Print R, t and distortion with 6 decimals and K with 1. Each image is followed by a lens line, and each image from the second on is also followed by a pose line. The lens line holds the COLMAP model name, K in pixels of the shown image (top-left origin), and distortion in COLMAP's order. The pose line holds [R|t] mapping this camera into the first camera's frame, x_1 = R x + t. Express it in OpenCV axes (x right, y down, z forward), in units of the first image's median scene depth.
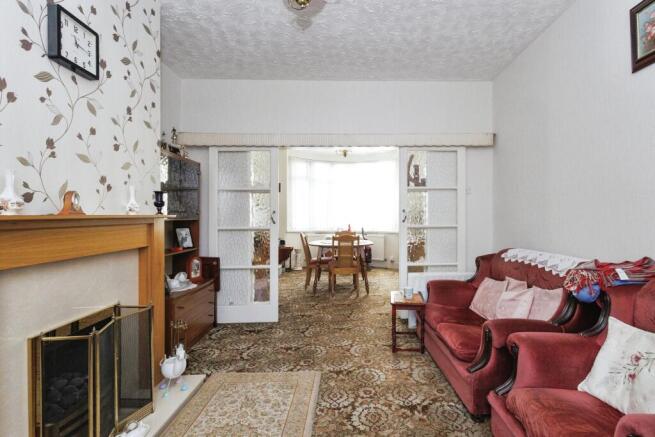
lens RADIAL K [[297.1, 0, 327.5], [0, 297.1, 218.5], [0, 0, 1]] dist [0.002011, 0.000145]
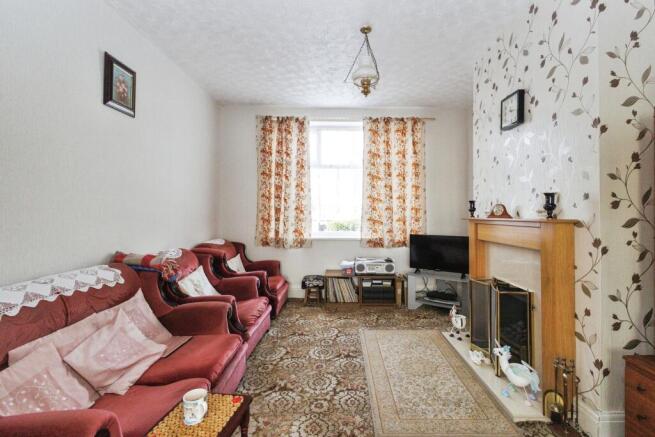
lens RADIAL K [[297.1, 0, 327.5], [0, 297.1, 218.5], [0, 0, 1]] dist [0.002011, 0.000145]
pose [[-0.999789, -0.000129, -0.020540, 0.136422], [-0.000760, 0.999528, 0.030696, -0.044579], [0.020527, 0.030705, -0.999318, 2.074211]]
